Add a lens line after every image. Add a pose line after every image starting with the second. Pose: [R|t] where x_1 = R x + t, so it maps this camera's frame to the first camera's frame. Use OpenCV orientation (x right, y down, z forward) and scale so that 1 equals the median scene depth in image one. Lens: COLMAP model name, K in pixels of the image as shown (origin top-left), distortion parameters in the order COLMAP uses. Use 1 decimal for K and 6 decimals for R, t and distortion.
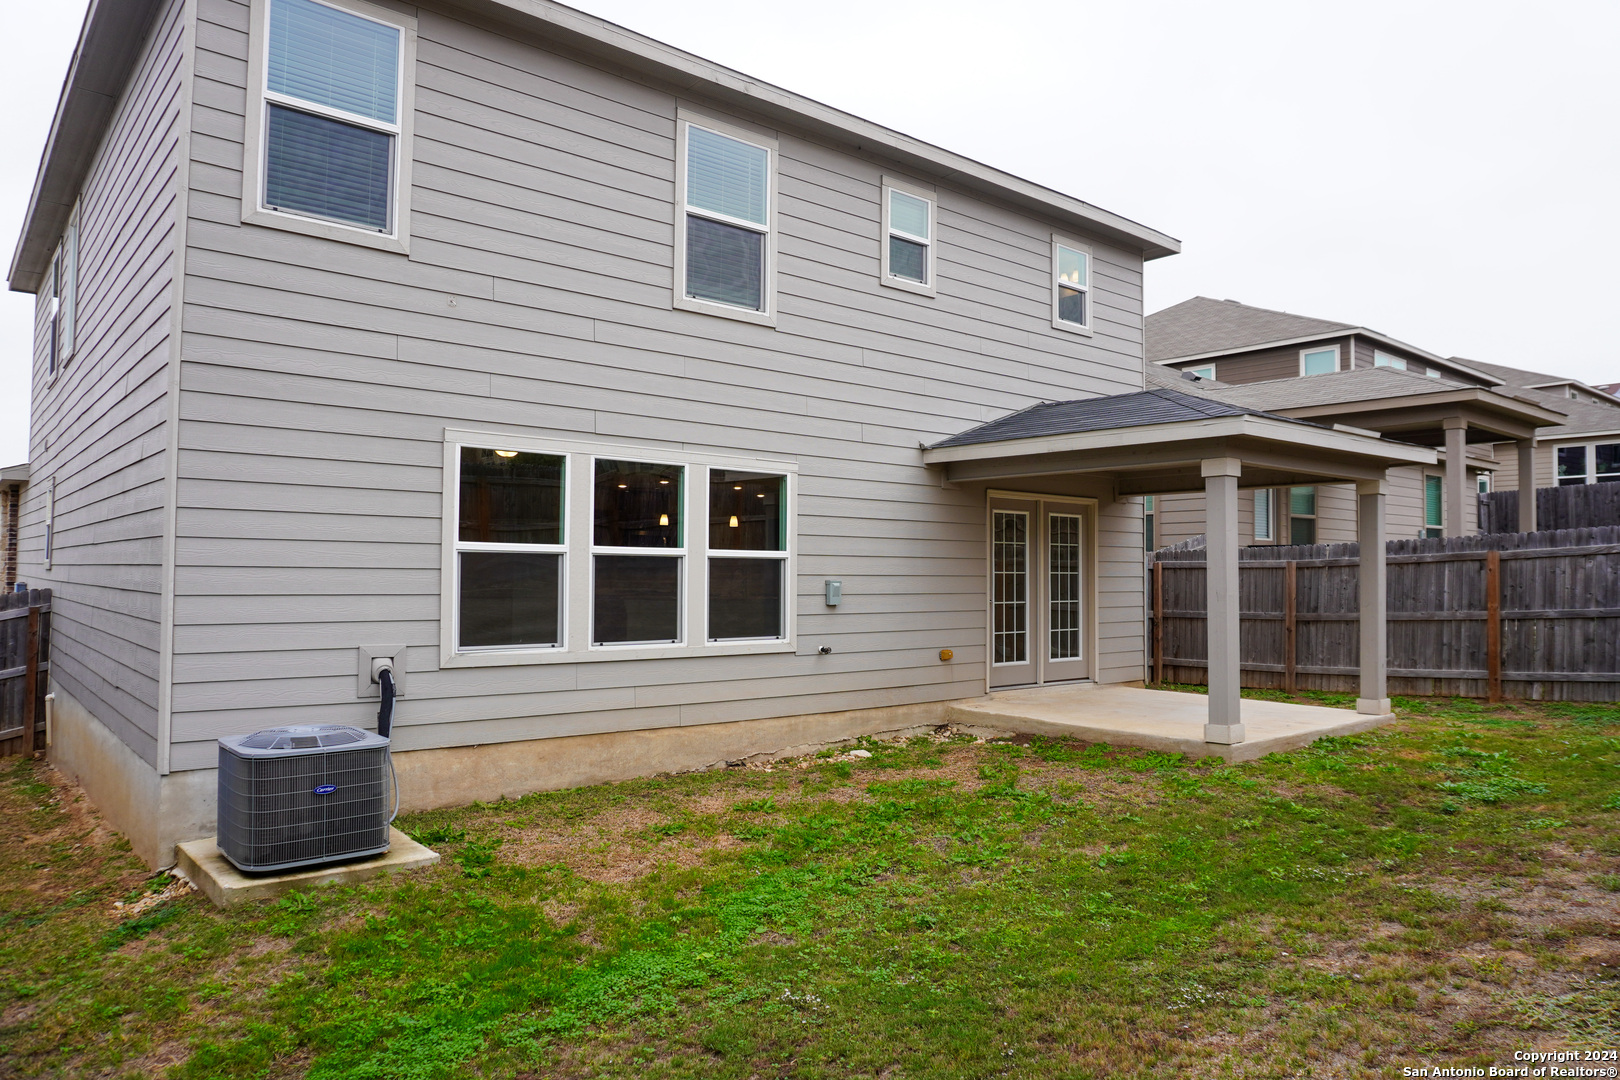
lens RADIAL K [[1071.4, 0, 806.0], [0, 1071.4, 533.6], [0, 0, 1]] dist [-0.031585, 0.025725]
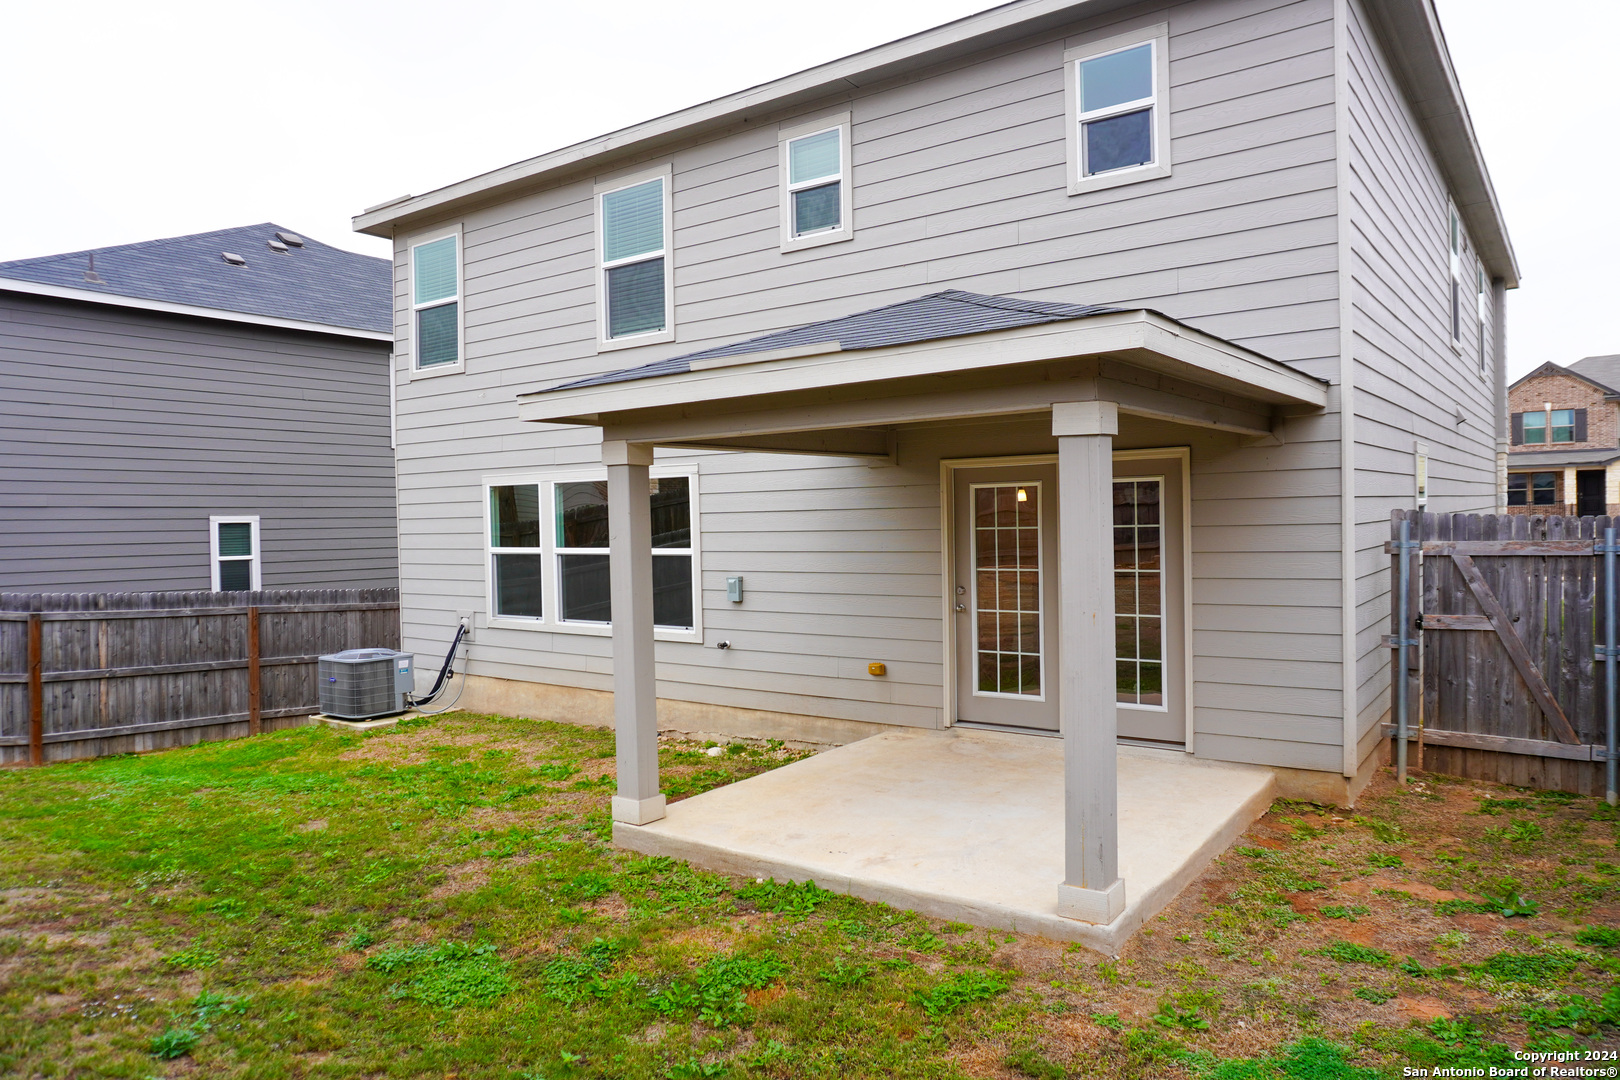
lens RADIAL K [[1071.4, 0, 806.0], [0, 1071.4, 533.6], [0, 0, 1]] dist [-0.031585, 0.025725]
pose [[0.245927, 0.003516, -0.969282, 1.104860], [0.059794, 0.998034, 0.018791, -0.012189], [0.967442, -0.062578, 0.245233, 0.901269]]
